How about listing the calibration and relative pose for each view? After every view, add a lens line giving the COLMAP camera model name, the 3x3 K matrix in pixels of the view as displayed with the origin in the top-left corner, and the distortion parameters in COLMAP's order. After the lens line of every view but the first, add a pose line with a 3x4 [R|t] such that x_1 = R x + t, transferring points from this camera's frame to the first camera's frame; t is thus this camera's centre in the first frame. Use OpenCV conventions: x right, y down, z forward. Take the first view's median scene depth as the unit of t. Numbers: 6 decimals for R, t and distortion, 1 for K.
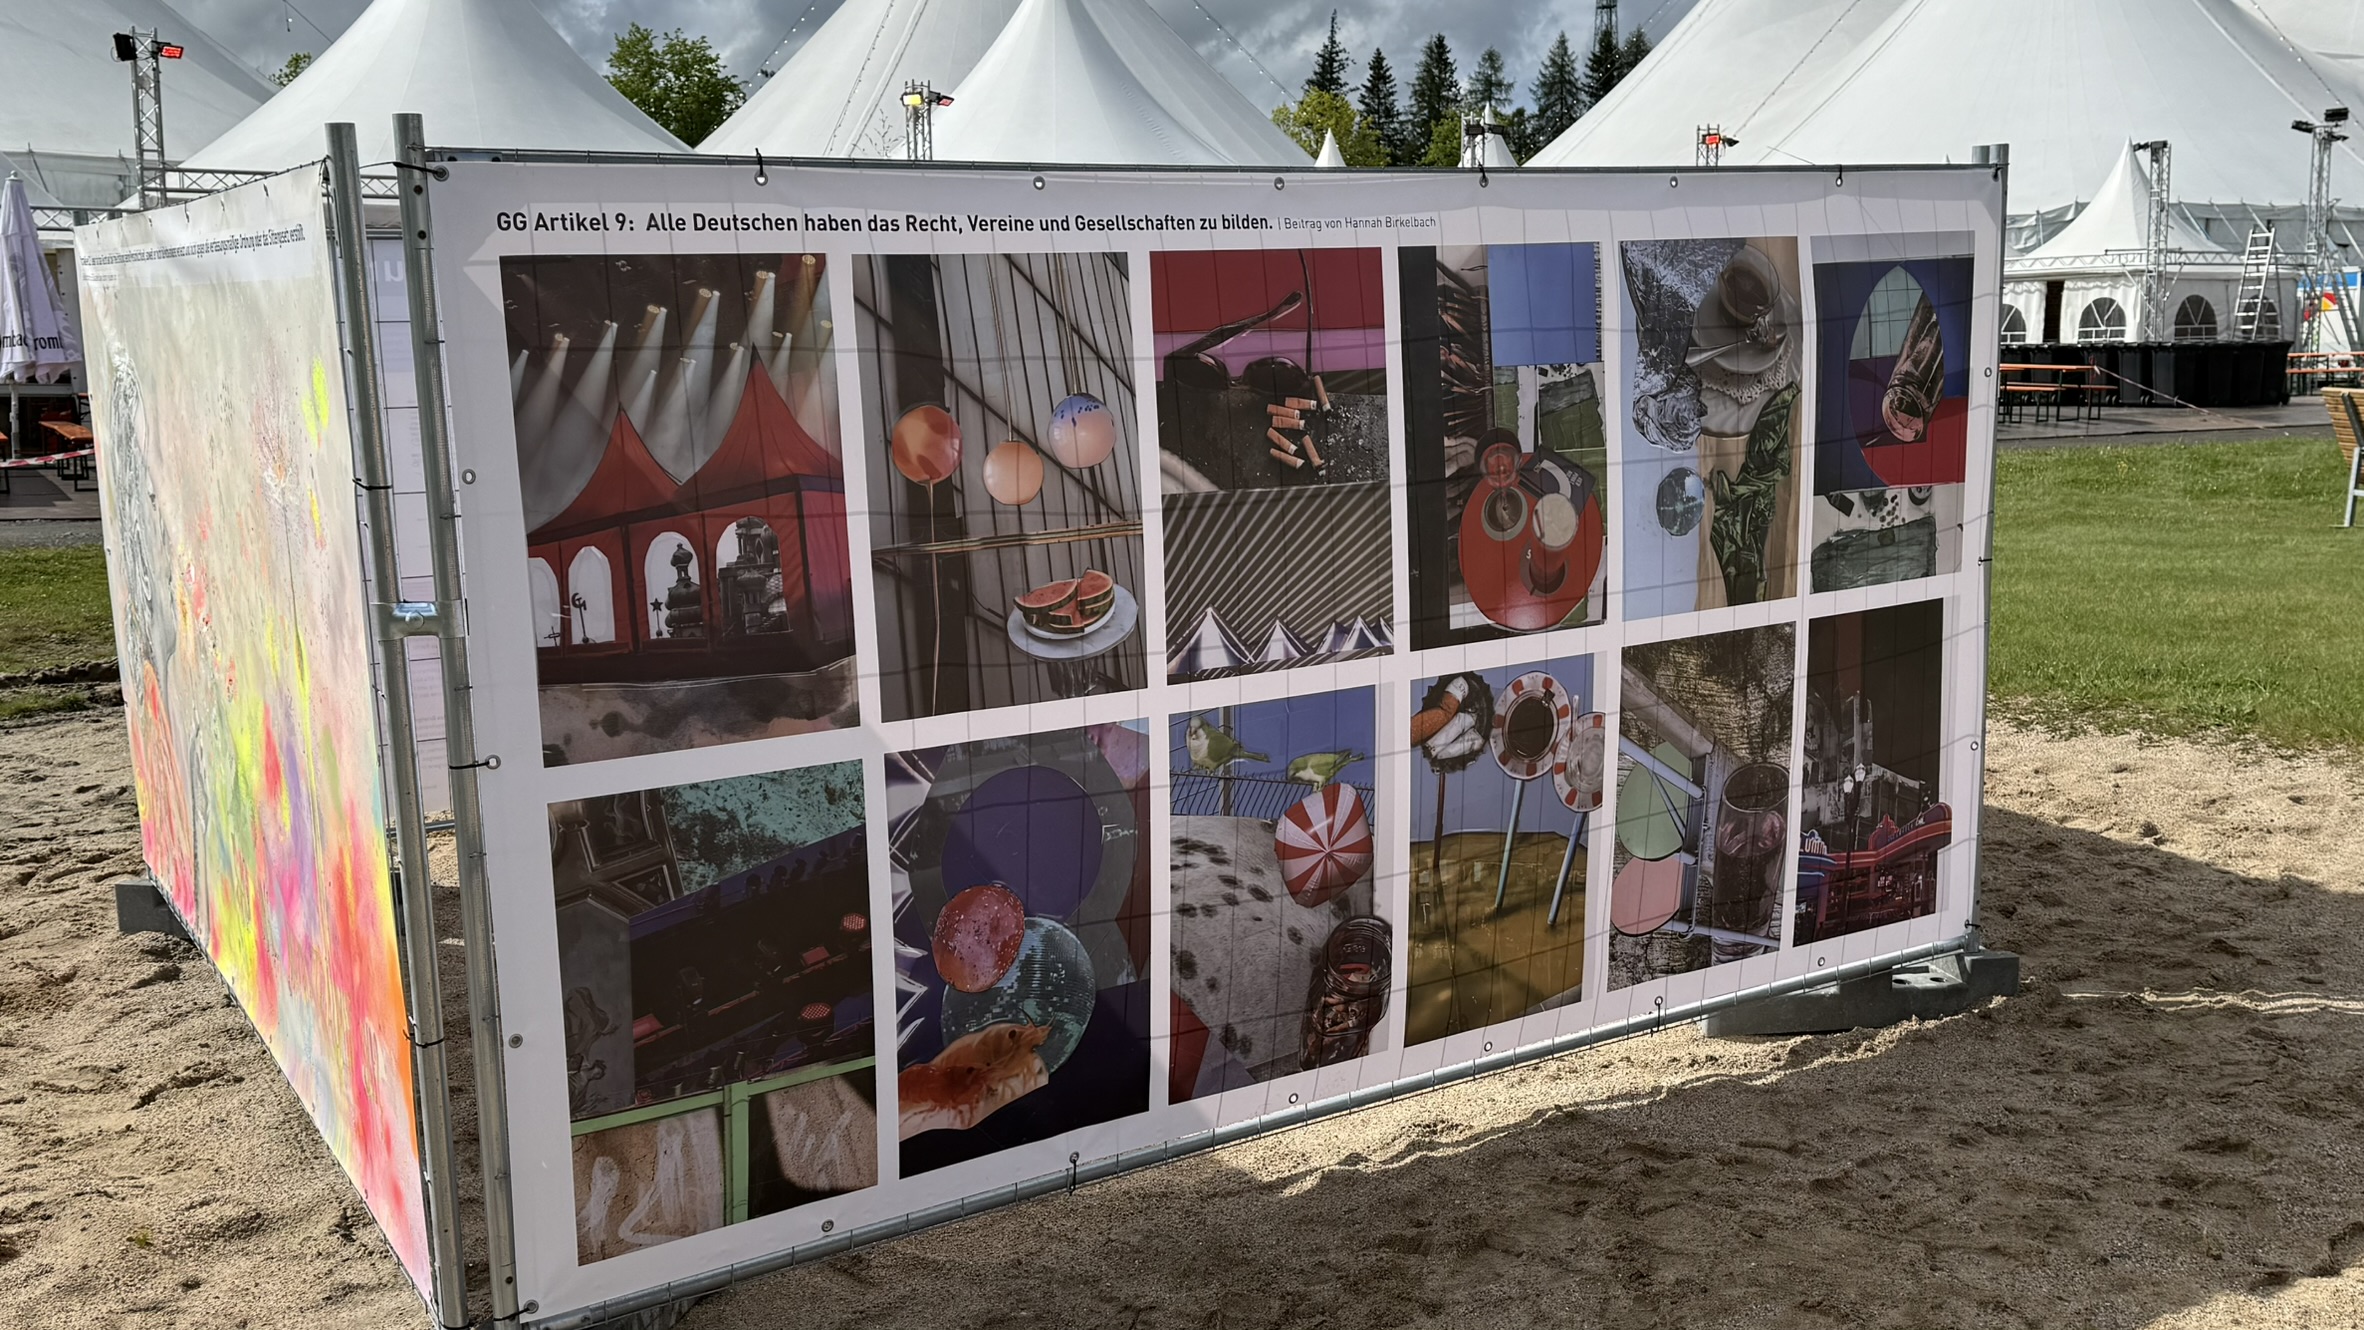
lens RADIAL K [[2214.8, 0, 1192.3], [0, 2214.8, 688.9], [0, 0, 1]] dist [0.047639, 0.000000]
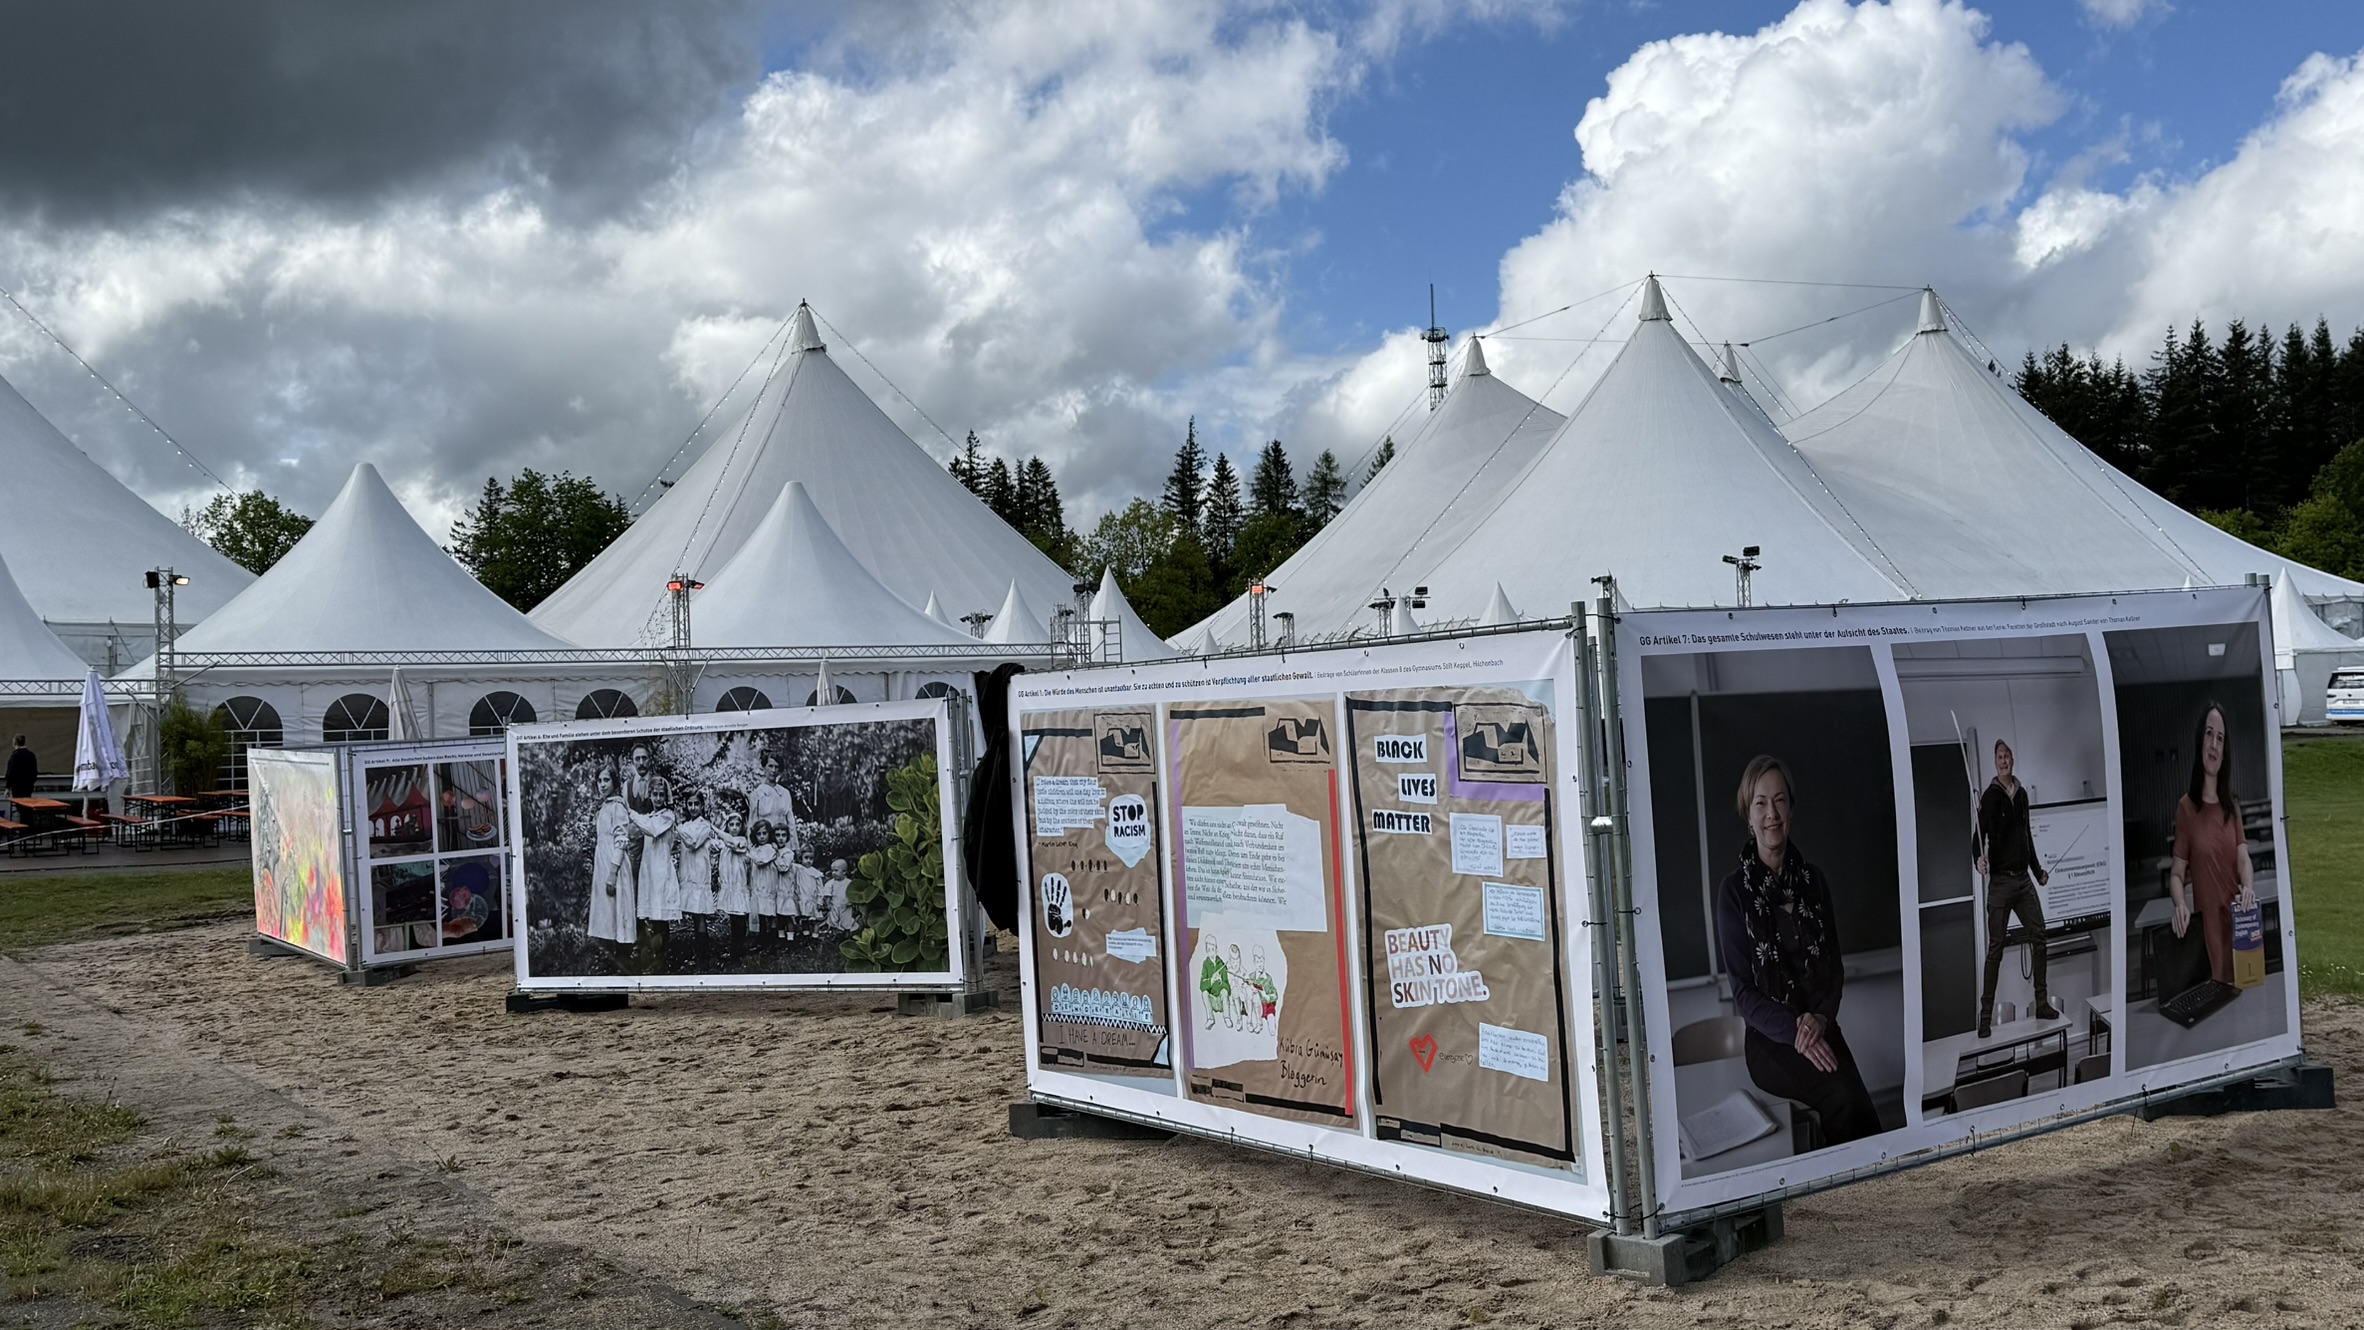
lens RADIAL K [[2226.6, 0, 1177.2], [0, 2226.6, 659.6], [0, 0, 1]] dist [0.084104, 0.000000]
pose [[0.999148, -0.025312, 0.032586, 1.217416], [0.030715, 0.983591, -0.177777, 0.477891], [-0.027551, 0.178627, 0.983531, -3.667557]]
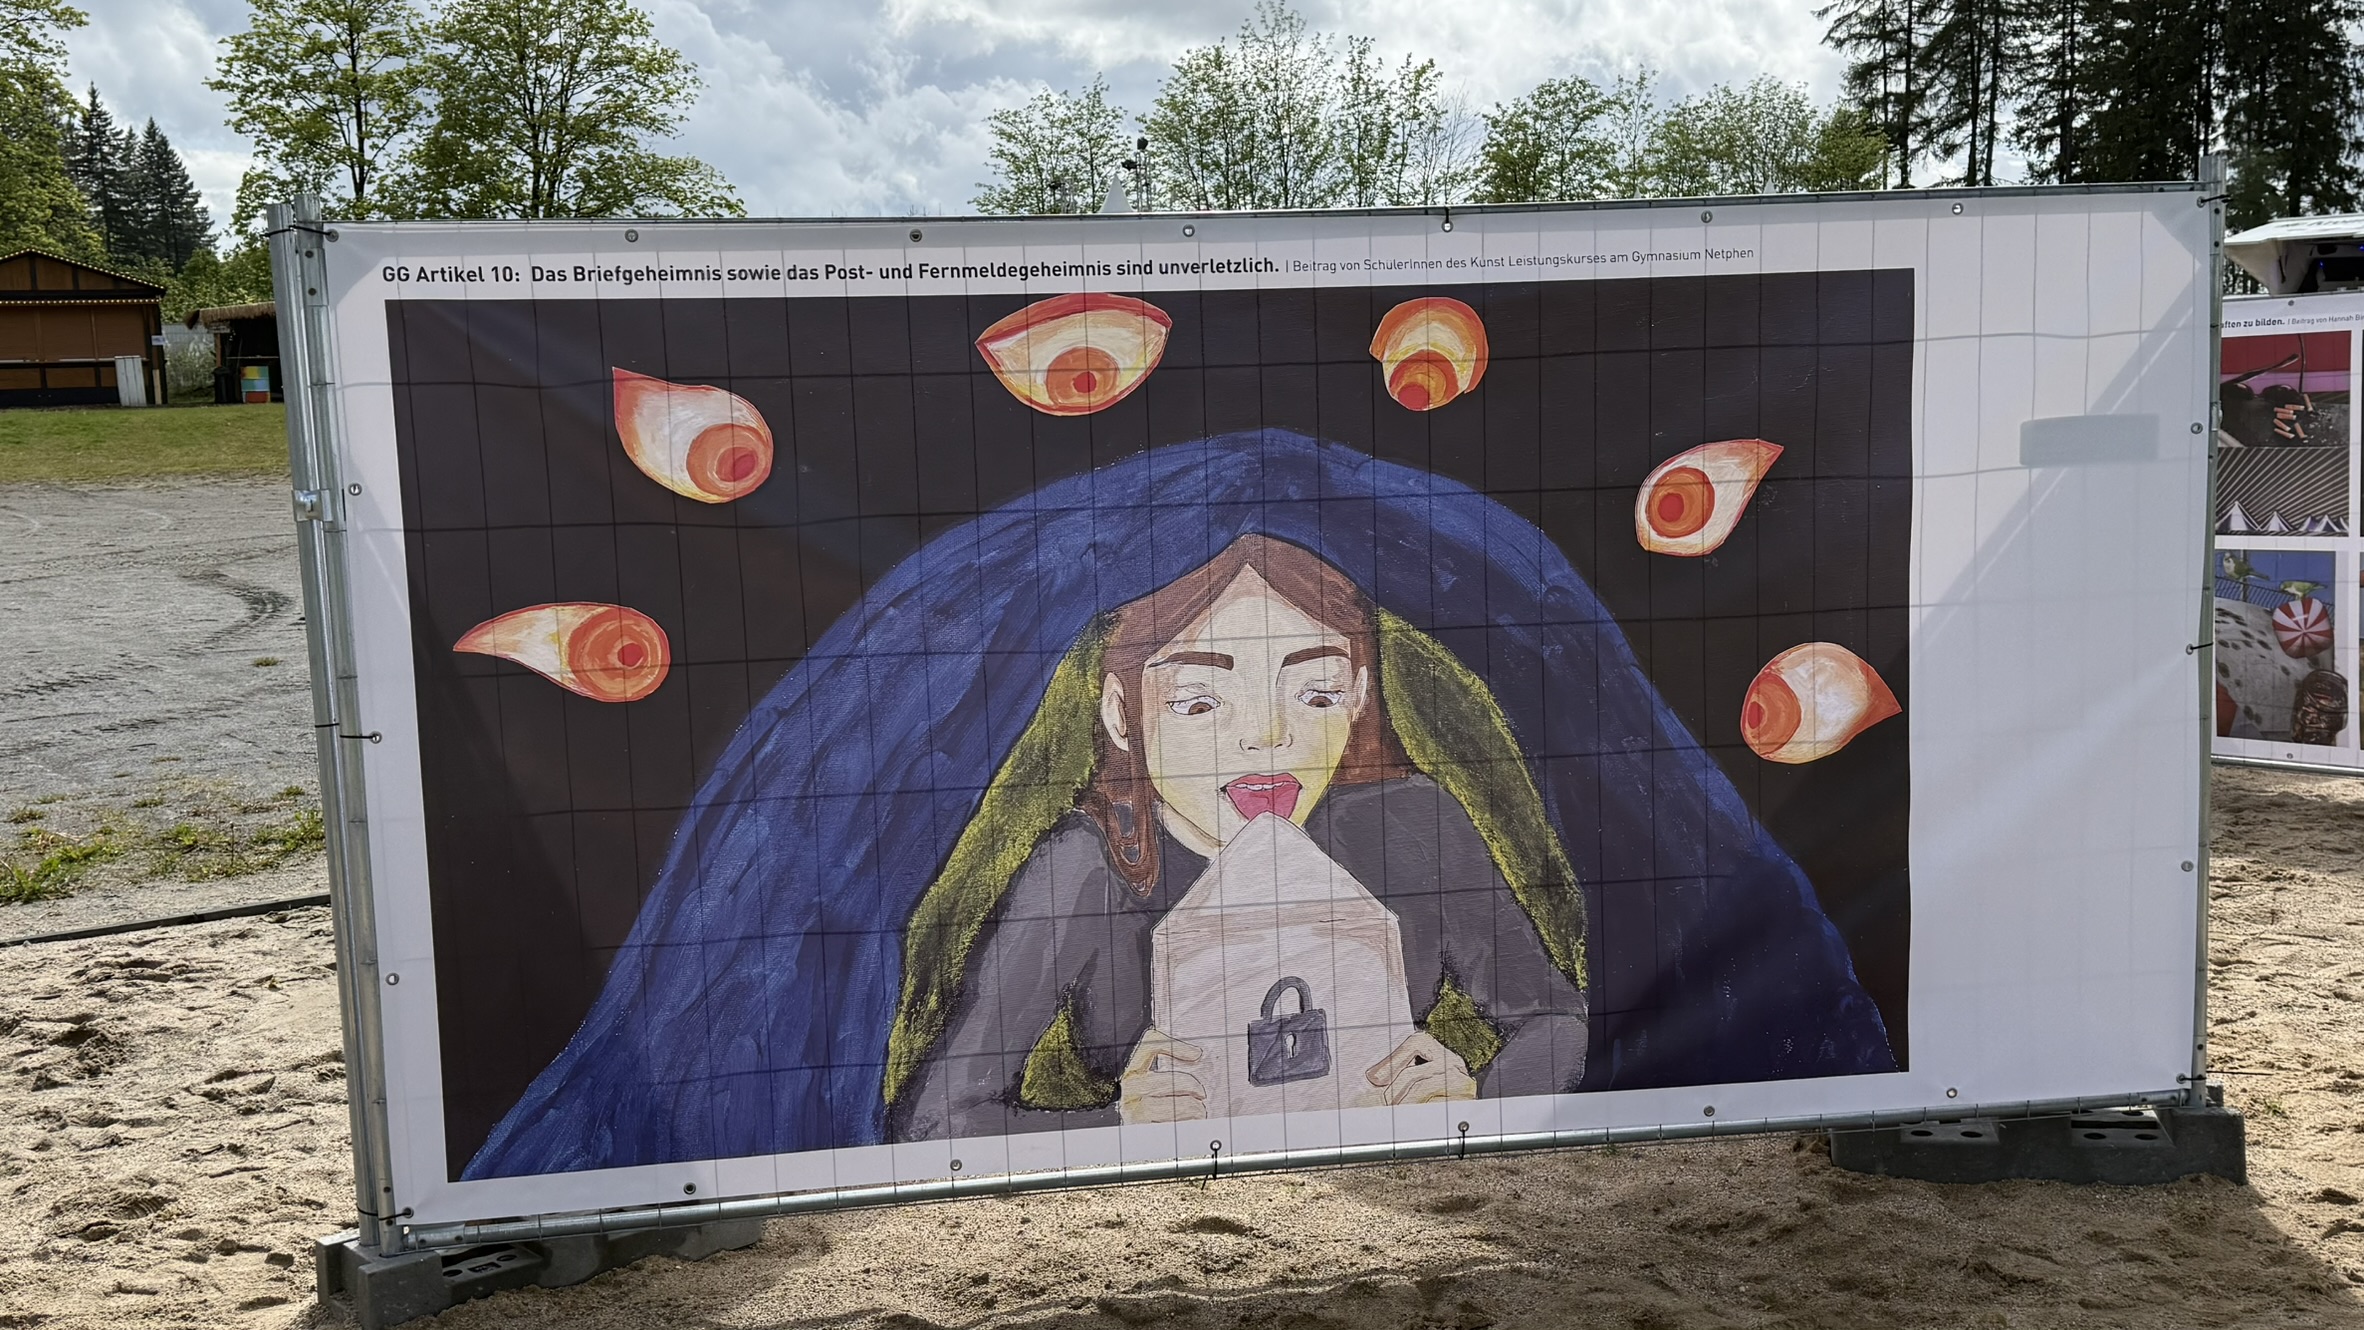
lens RADIAL K [[2226.6, 0, 1210.7], [0, 2226.6, 716.3], [0, 0, 1]] dist [0.084104, 0.000000]
pose [[0.105569, 0.165611, -0.980524, 1.962367], [-0.123125, 0.980624, 0.152371, -0.042279], [0.986760, 0.104641, 0.123914, -0.220373]]
